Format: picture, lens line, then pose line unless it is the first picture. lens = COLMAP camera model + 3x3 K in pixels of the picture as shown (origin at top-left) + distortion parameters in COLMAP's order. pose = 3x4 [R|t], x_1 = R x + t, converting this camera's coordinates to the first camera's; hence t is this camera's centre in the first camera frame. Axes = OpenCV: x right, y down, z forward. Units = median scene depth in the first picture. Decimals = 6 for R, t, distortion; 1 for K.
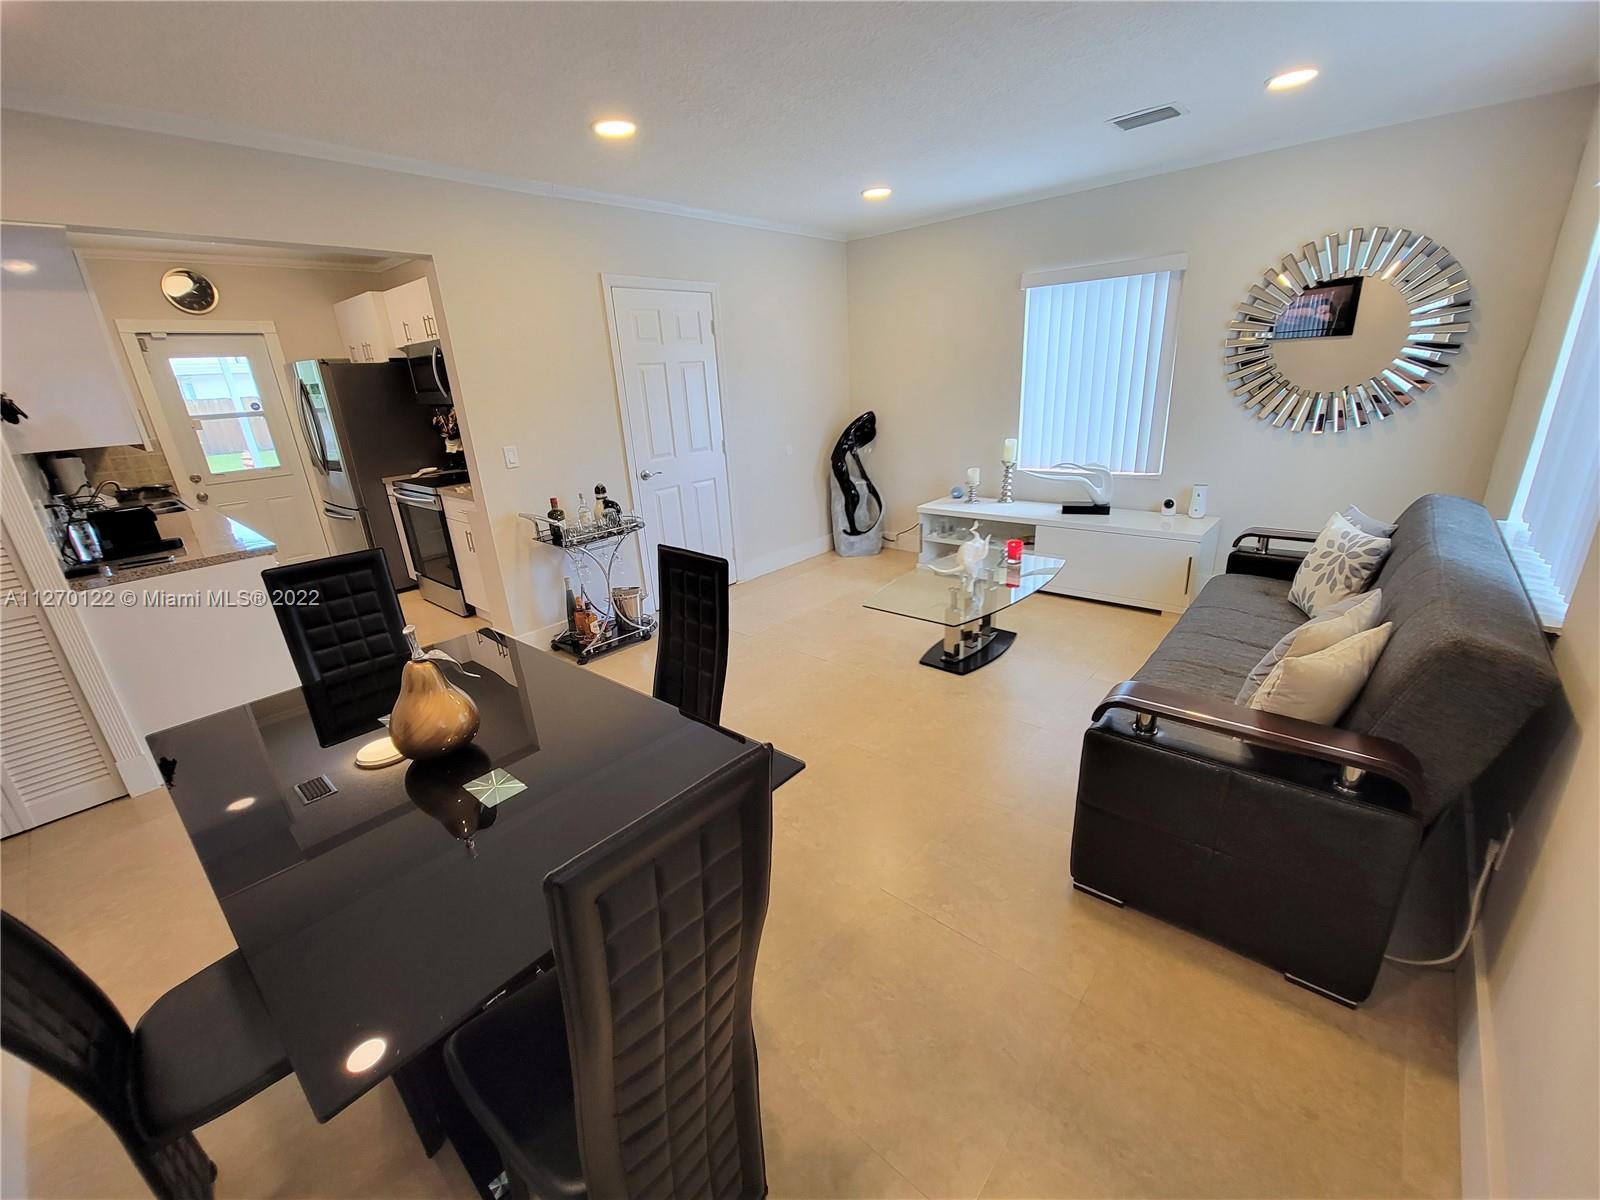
lens RADIAL K [[655.9, 0, 802.2], [0, 655.9, 605.5], [0, 0, 1]] dist [-0.003184, 0.000000]
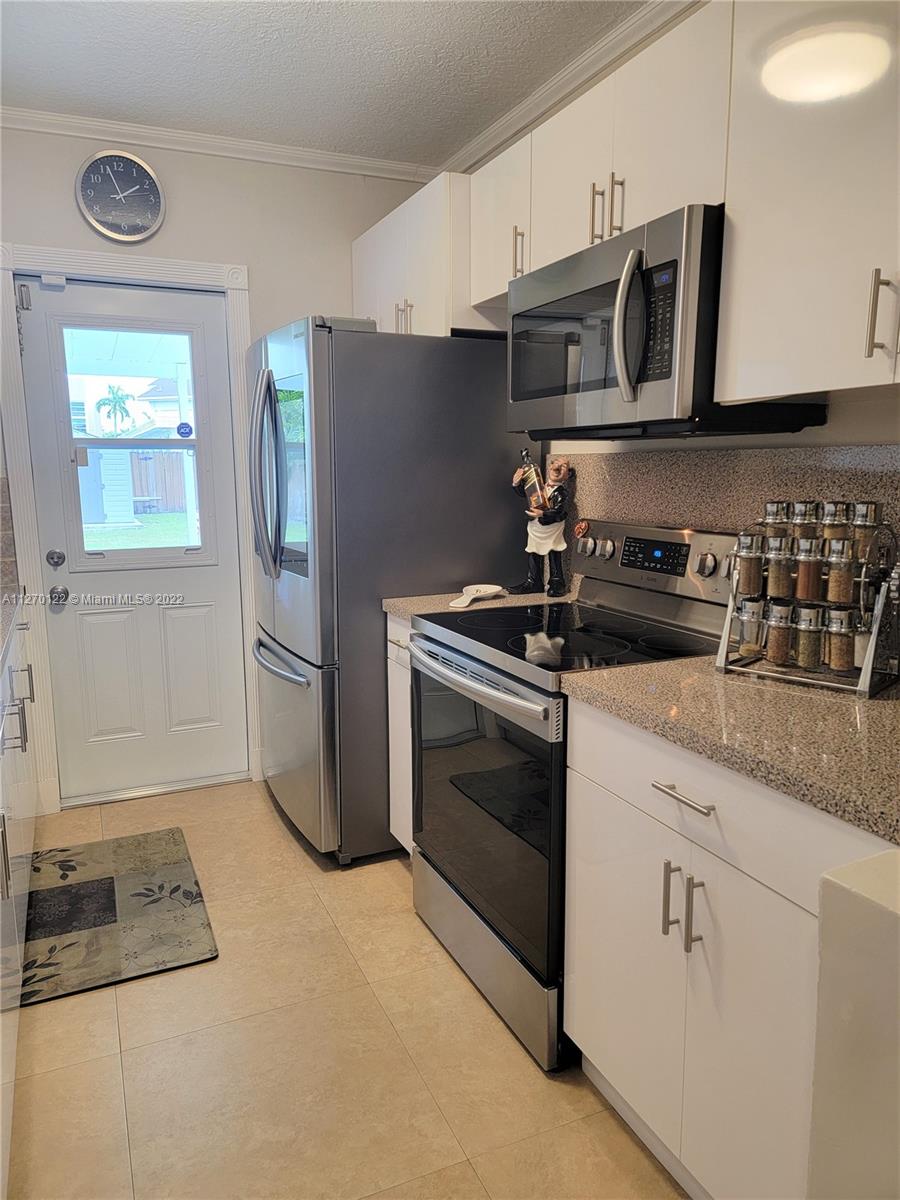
lens RADIAL K [[838.6, 0, 437.6], [0, 838.6, 606.1], [0, 0, 1]] dist [0.074739, -0.044273]
pose [[0.906438, 0.115722, -0.406175, -0.391762], [-0.180659, 0.975541, -0.125229, -0.129260], [0.381749, 0.186891, 0.905174, 0.527542]]
